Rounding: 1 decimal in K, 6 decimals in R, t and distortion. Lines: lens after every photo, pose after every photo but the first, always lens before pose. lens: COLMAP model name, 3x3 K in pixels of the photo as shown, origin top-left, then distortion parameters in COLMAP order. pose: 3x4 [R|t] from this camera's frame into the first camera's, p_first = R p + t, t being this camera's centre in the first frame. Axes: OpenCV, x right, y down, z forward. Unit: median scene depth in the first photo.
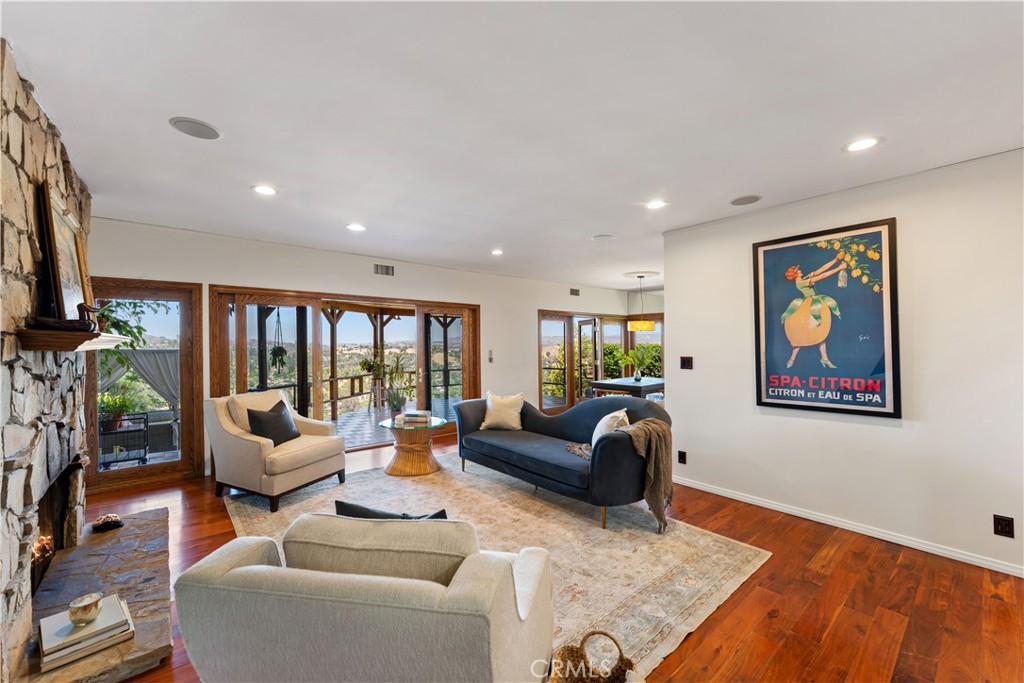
lens RADIAL K [[410.6, 0, 514.2], [0, 410.6, 343.8], [0, 0, 1]] dist [-0.001388, -0.000299]
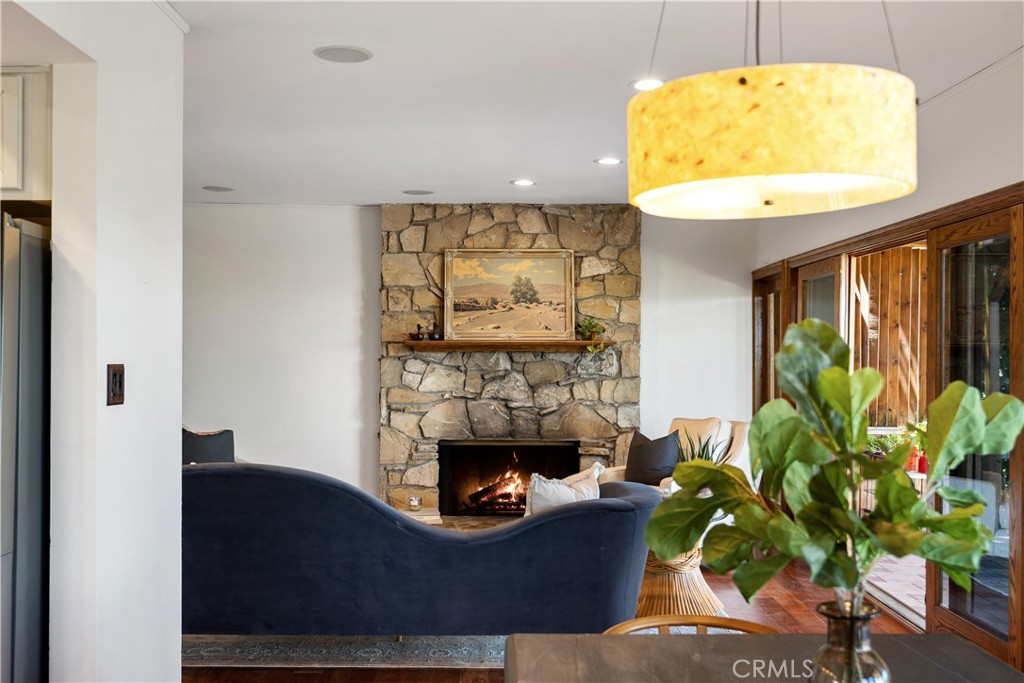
lens RADIAL K [[1019.1, 0, 509.7], [0, 1019.1, 346.0], [0, 0, 1]] dist [0.020801, 0.000000]
pose [[-0.641243, -0.002966, -0.767332, 0.398946], [-0.000205, 0.999993, -0.003694, 0.002067], [0.767338, -0.002211, -0.641239, 0.818261]]
